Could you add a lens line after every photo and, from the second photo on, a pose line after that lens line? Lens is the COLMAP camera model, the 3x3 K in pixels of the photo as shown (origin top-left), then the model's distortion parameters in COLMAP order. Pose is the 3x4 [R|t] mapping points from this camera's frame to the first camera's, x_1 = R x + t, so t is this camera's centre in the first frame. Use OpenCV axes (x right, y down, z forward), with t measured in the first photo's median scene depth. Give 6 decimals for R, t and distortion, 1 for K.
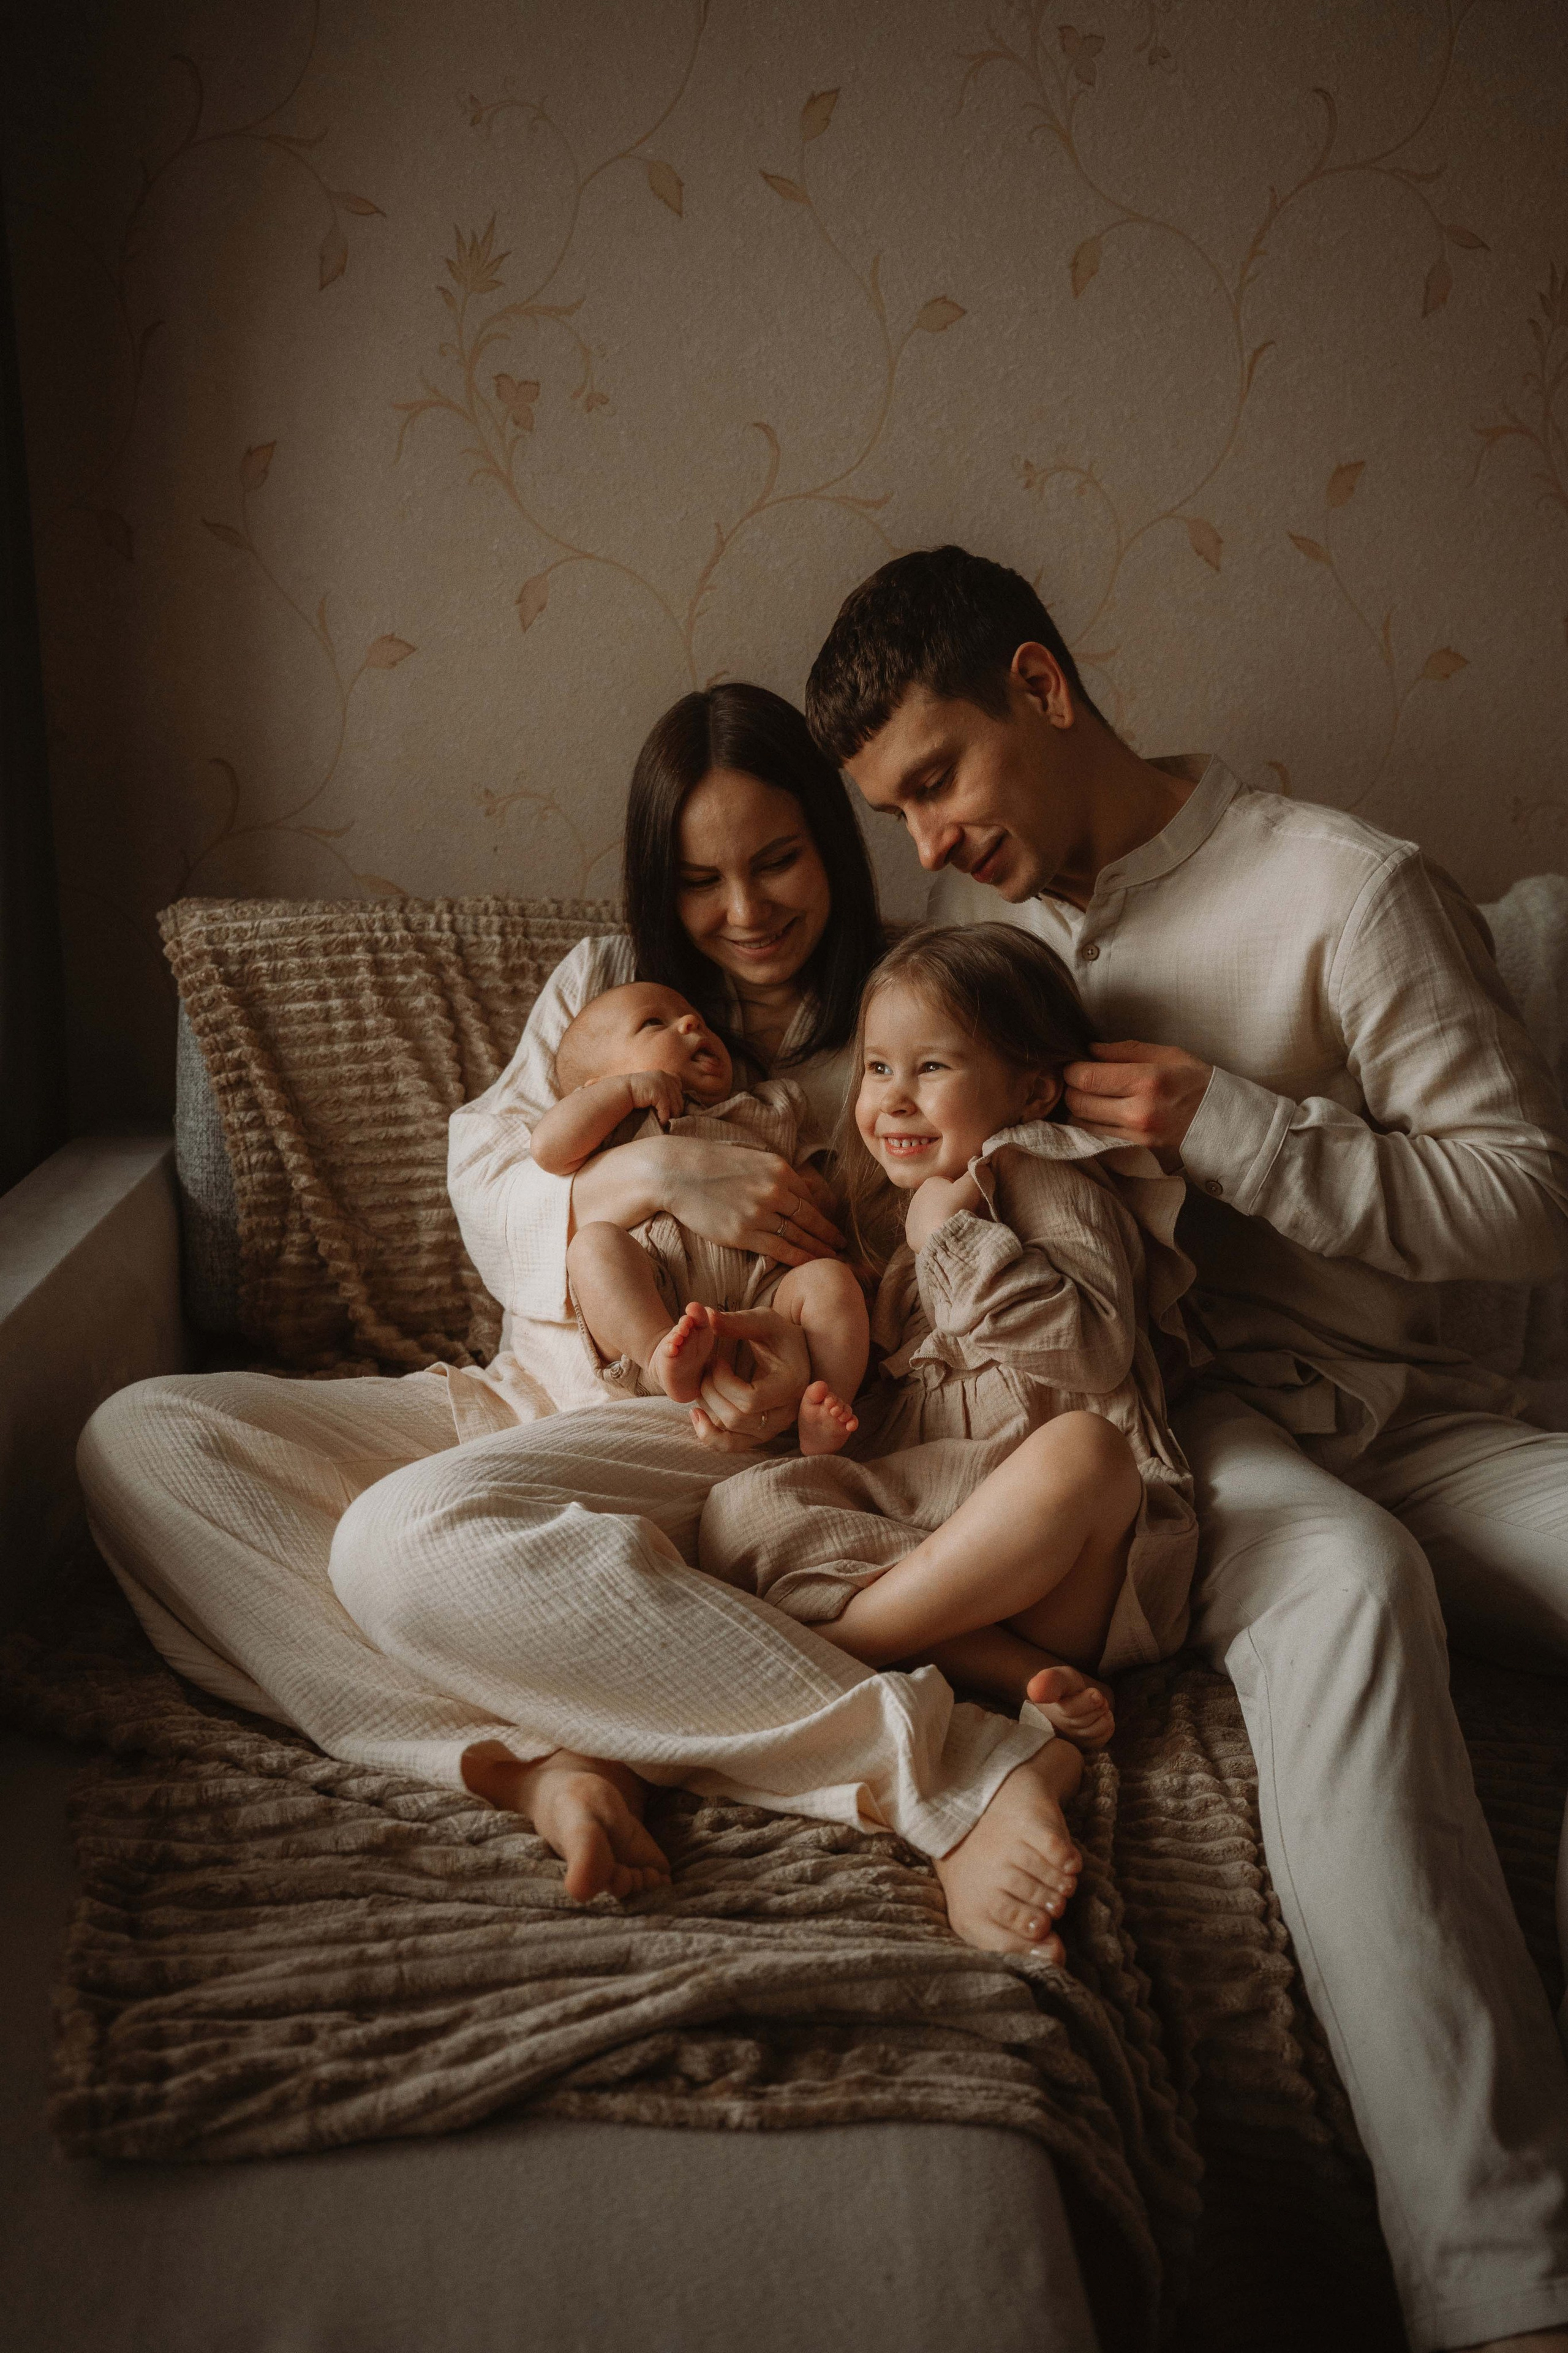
lens RADIAL K [[2003.7, 0, 725.0], [0, 2003.7, 1210.9], [0, 0, 1]] dist [-0.081107, 0.006091]
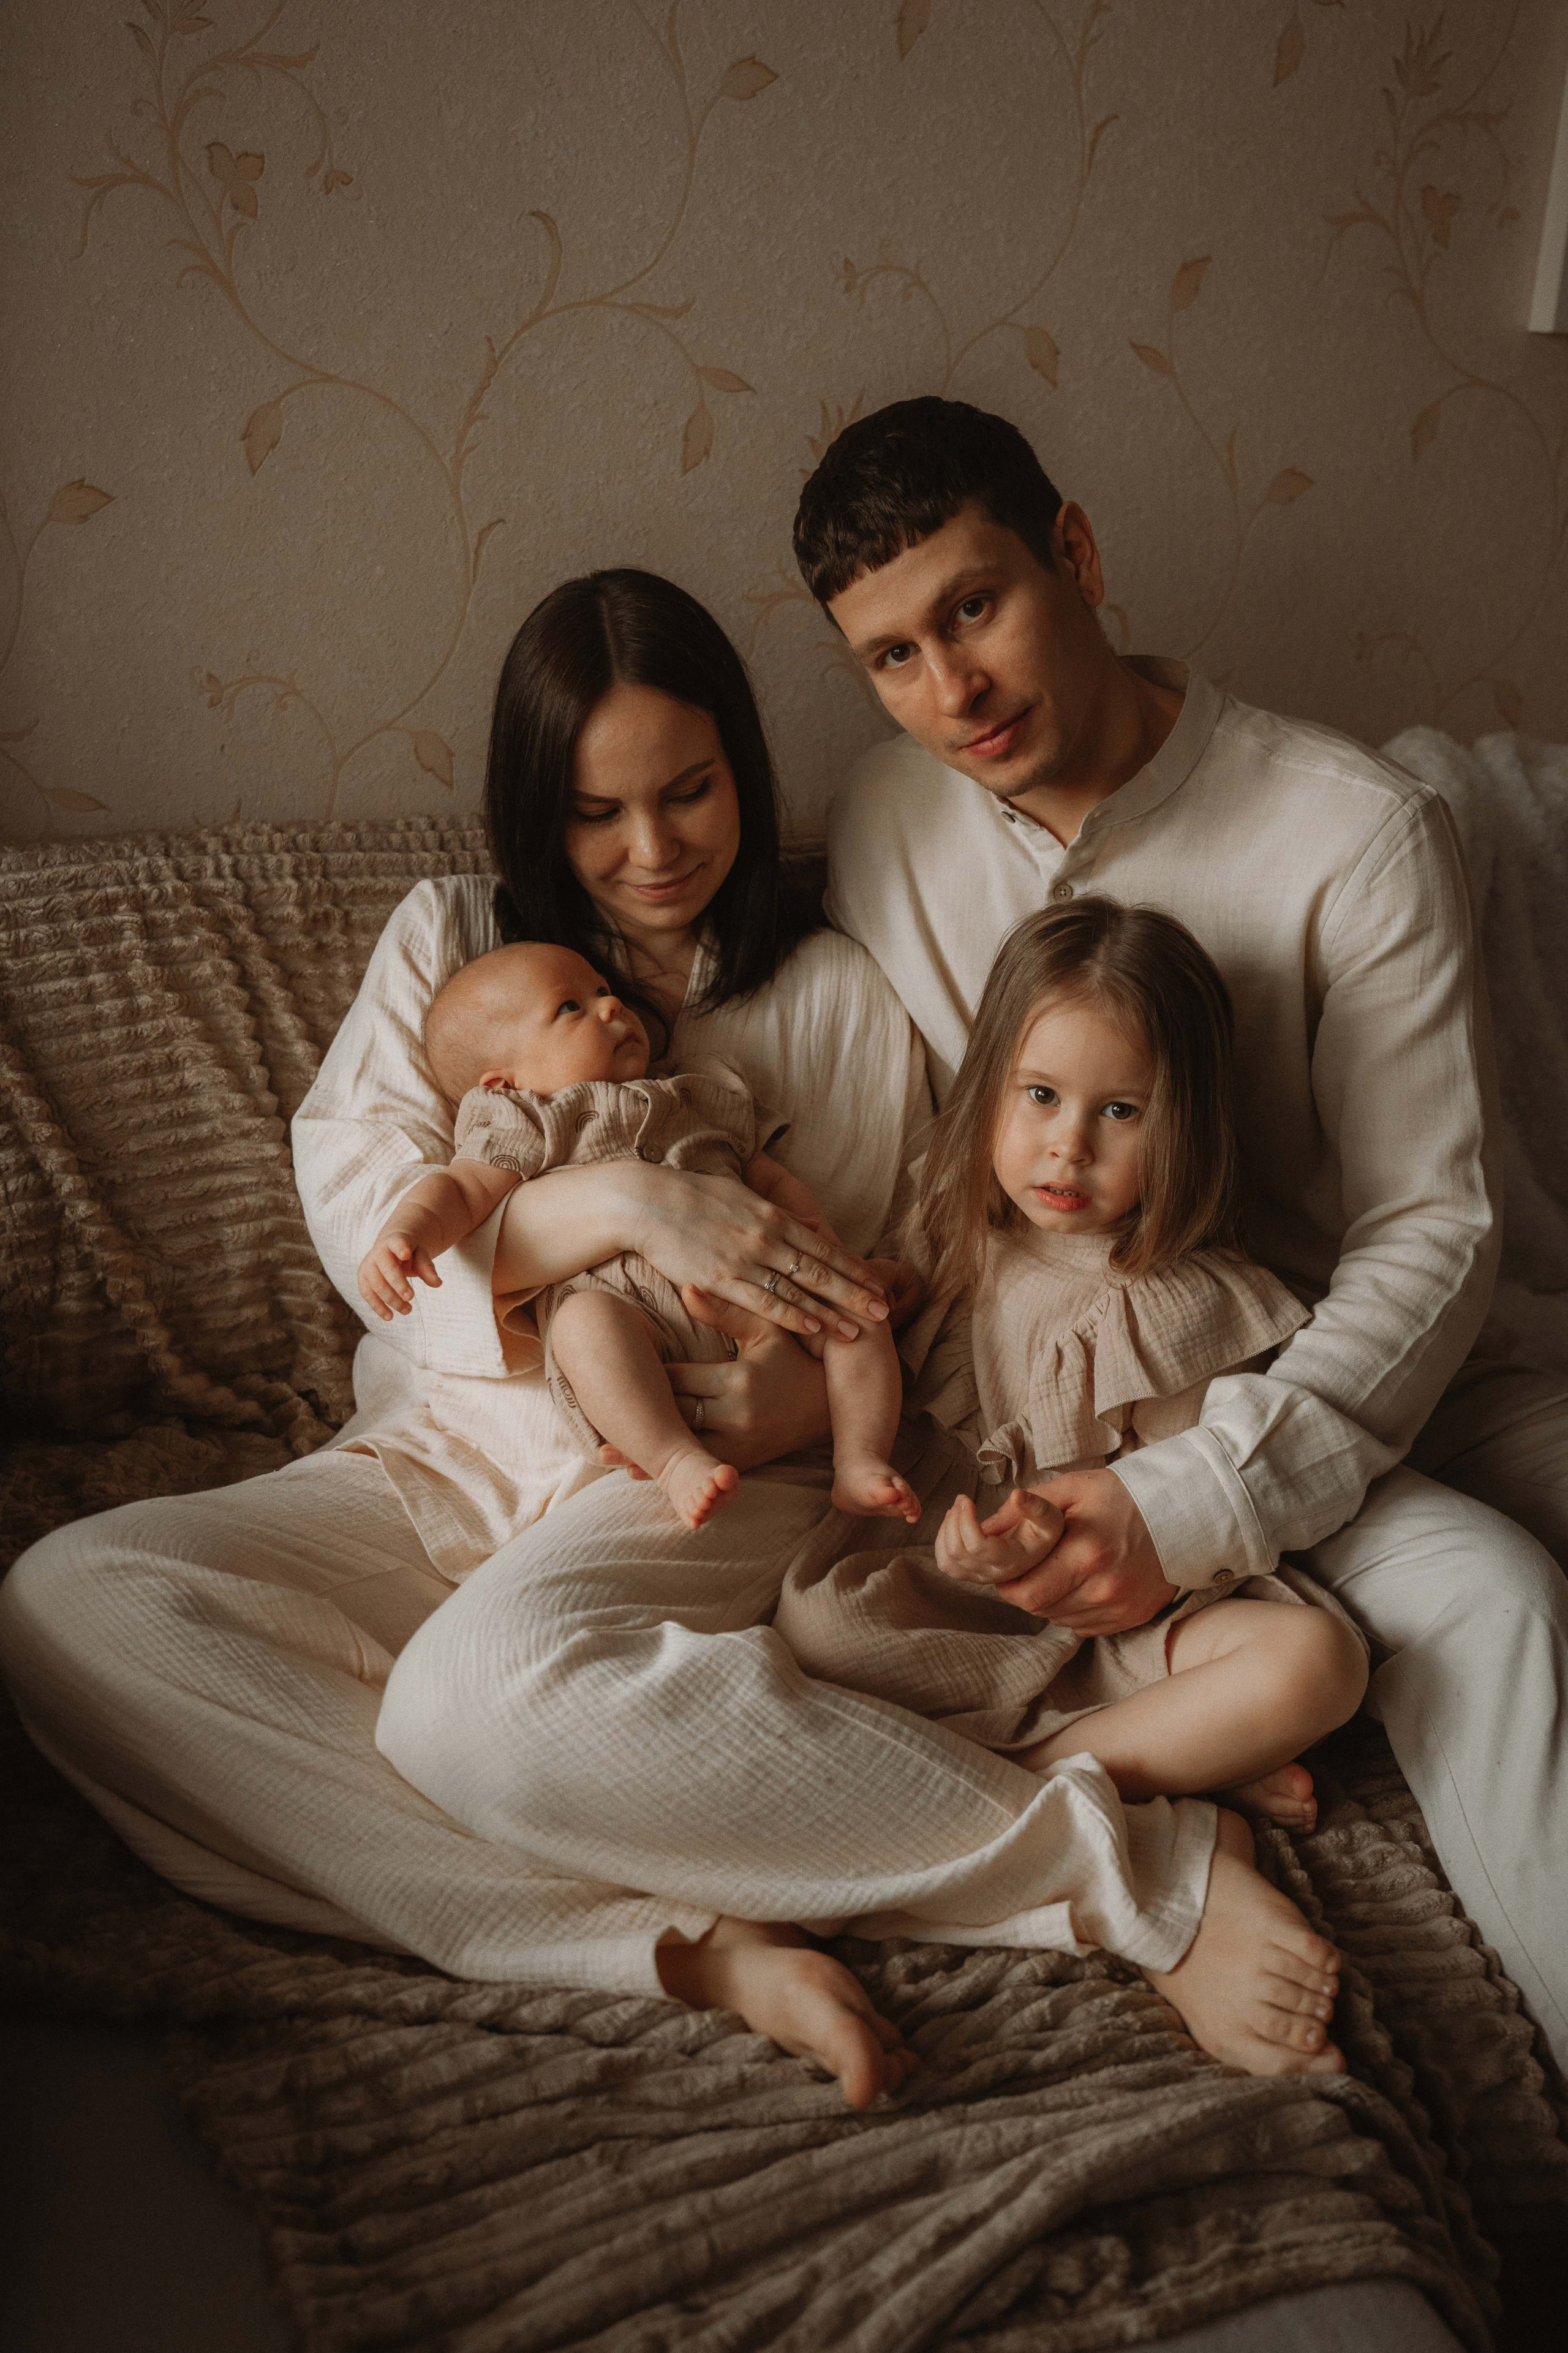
lens RADIAL K [[2522.3, 0, 729.1], [0, 2522.3, 1080.1], [0, 0, 1]] dist [0.009067, 0.000000]
pose [[0.954766, -0.083145, 0.285497, -0.242090], [0.068743, 0.995821, 0.060121, -0.105671], [-0.289303, -0.037775, 0.956492, -0.024959]]
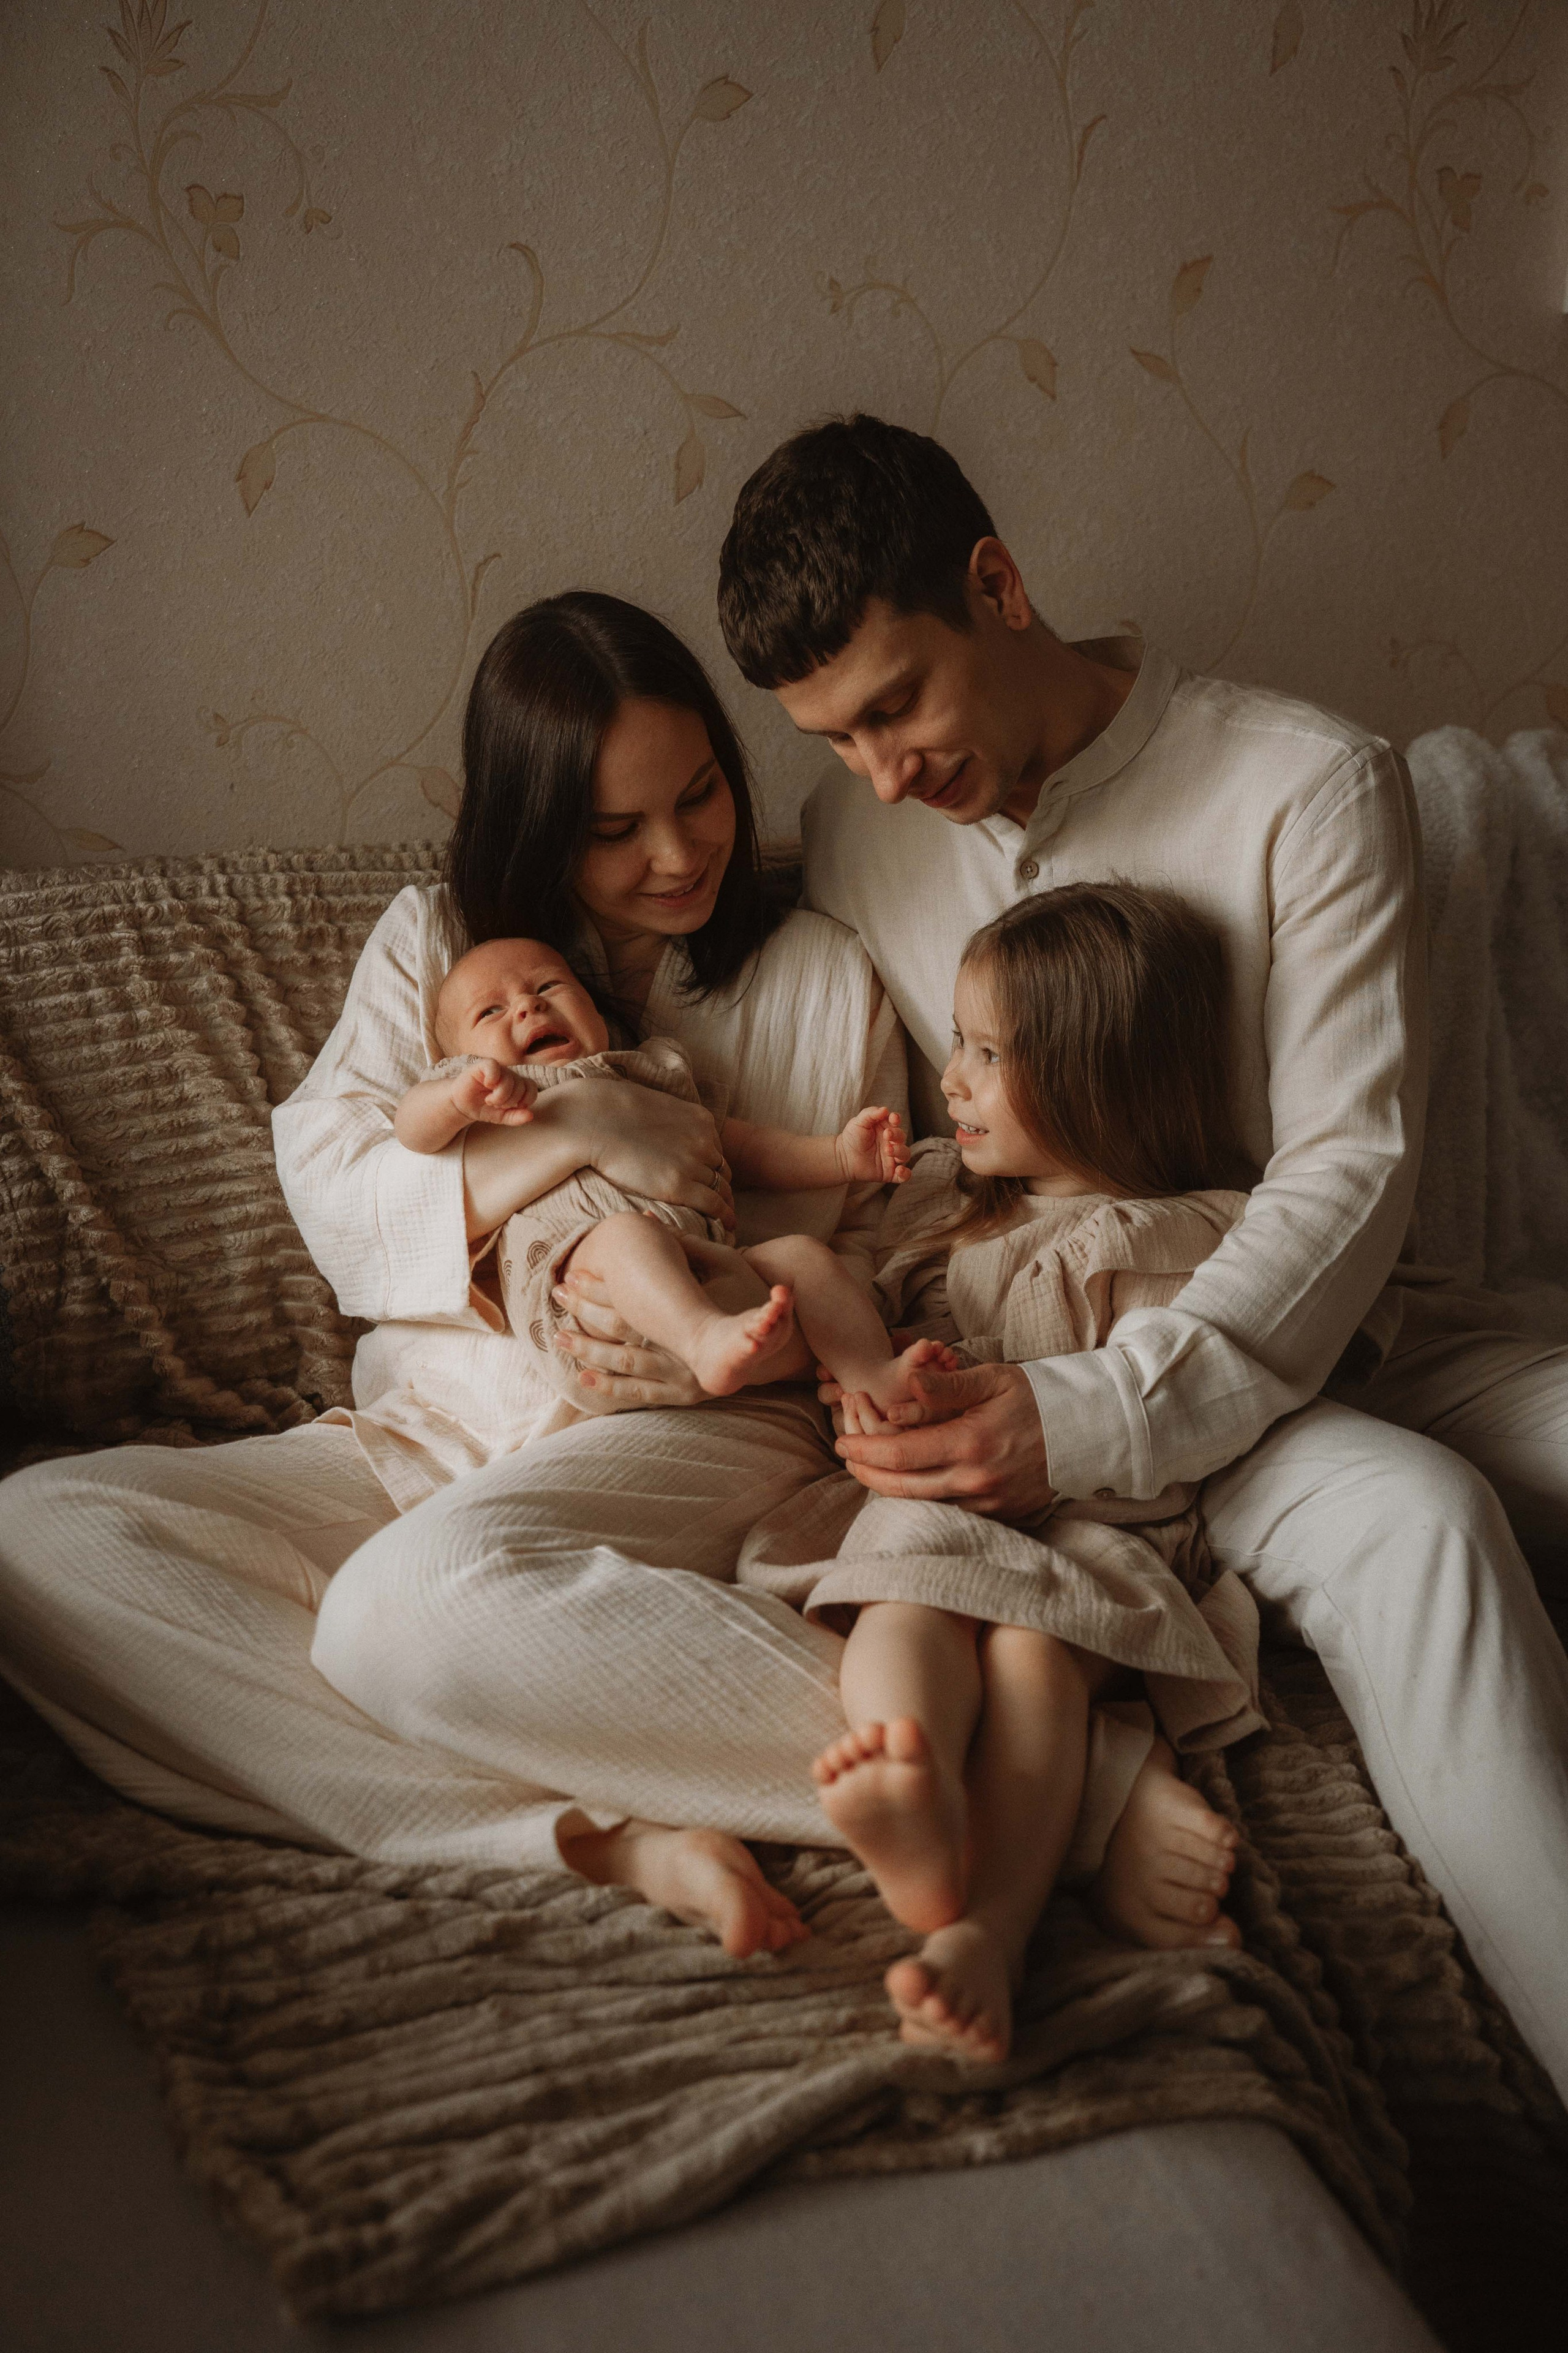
lens RADIAL K [[2687.3, 0, 724.8], [0, 2687.3, 1192.5], [0, 0, 1]] dist [0.132126, 0.000000]
pose [[0.974161, -0.099949, 0.202536, -0.175463], [0.098753, 0.994983, 0.016027, -0.015215], [-0.203122, 0.004389, 0.979144, -0.136007]]
